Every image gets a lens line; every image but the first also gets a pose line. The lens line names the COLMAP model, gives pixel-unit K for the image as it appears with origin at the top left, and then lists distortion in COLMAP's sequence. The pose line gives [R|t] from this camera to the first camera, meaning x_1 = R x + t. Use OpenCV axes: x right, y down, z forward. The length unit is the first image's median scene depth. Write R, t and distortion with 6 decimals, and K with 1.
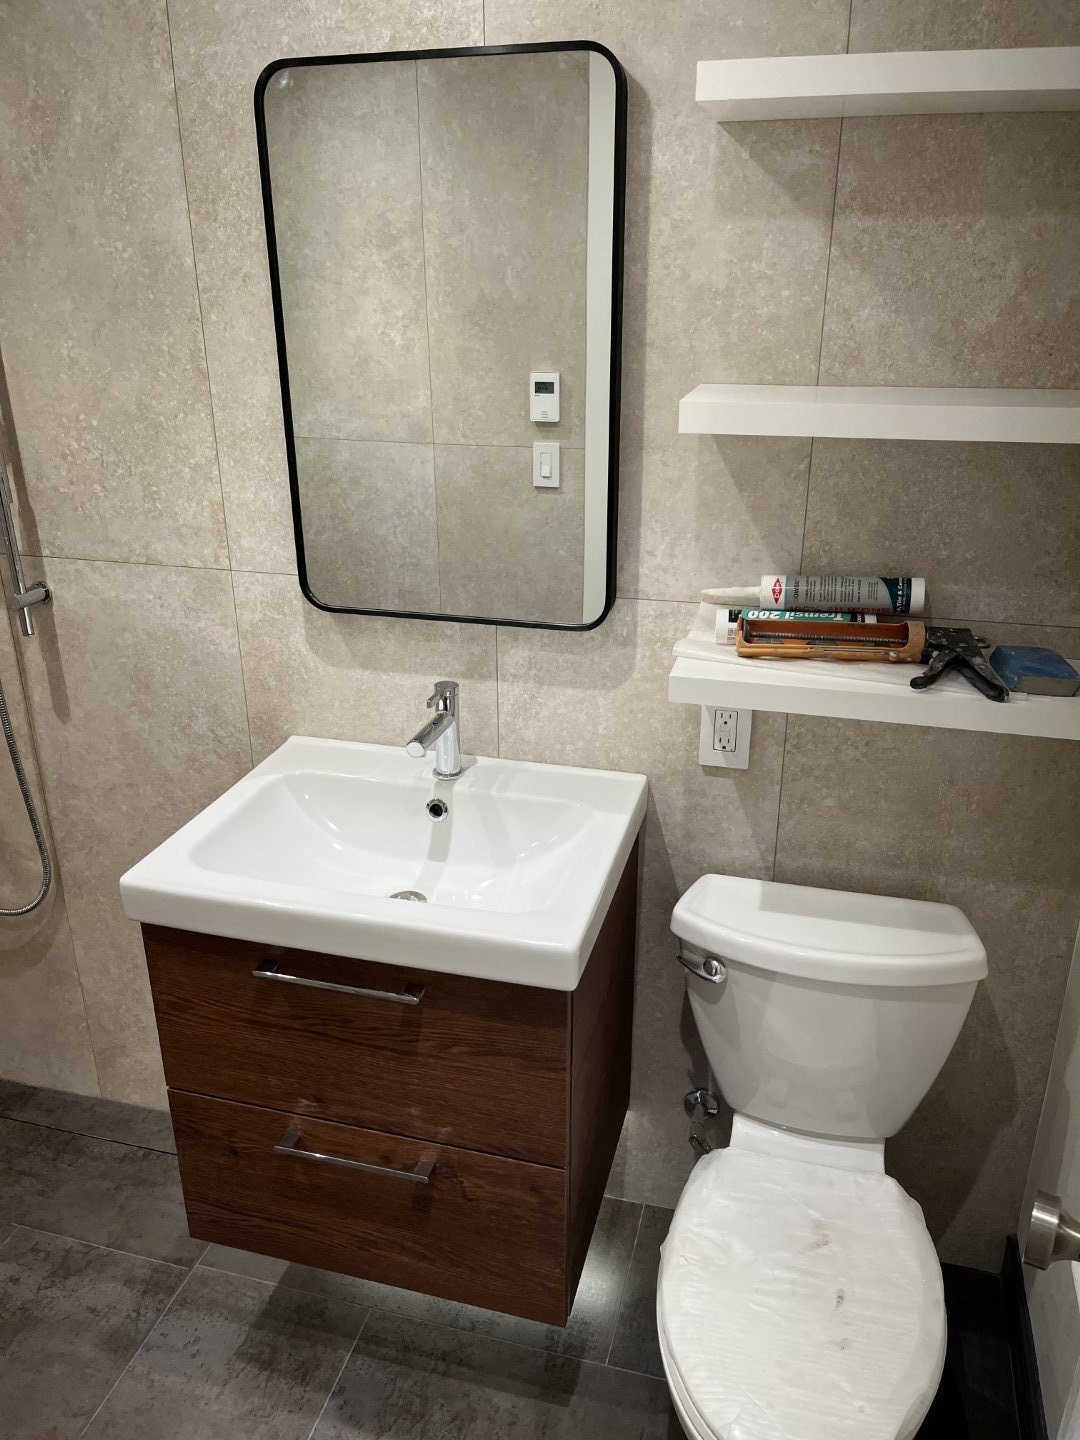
lens RADIAL K [[1093.9, 0, 535.1], [0, 1093.9, 717.1], [0, 0, 1]] dist [0.065080, -0.089318]
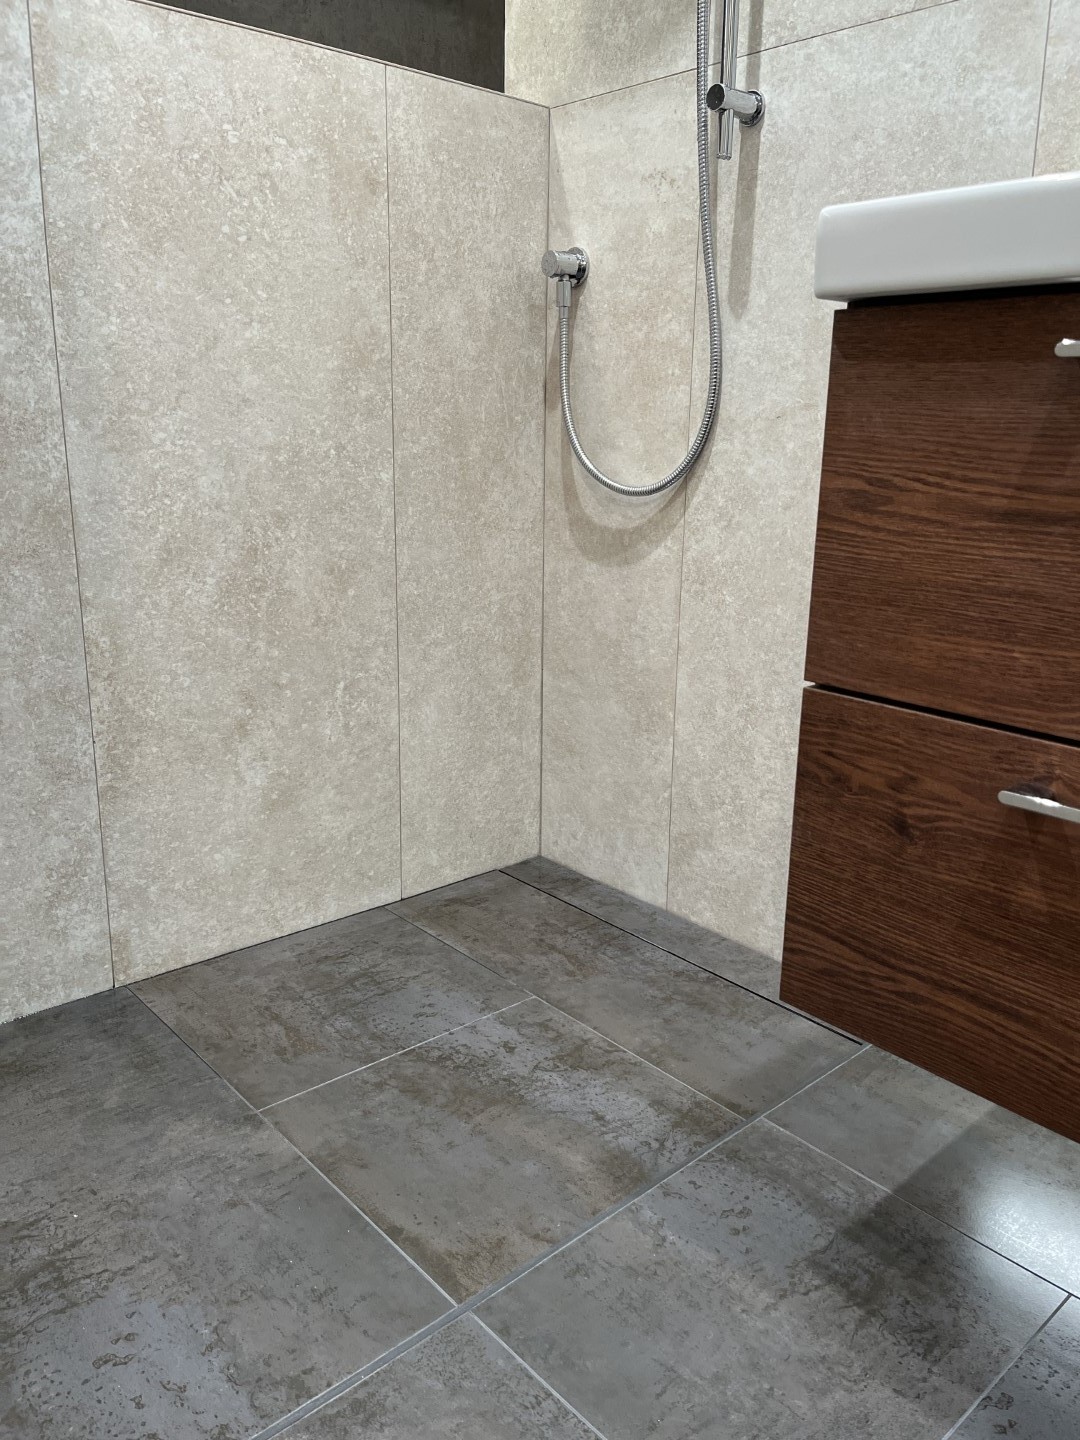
lens RADIAL K [[1093.9, 0, 552.9], [0, 1093.9, 708.9], [0, 0, 1]] dist [0.065080, -0.089318]
pose [[0.848060, 0.155583, -0.506546, -0.134706], [-0.219935, 0.973046, -0.069350, 0.358472], [0.482103, 0.170220, 0.859419, 0.396002]]
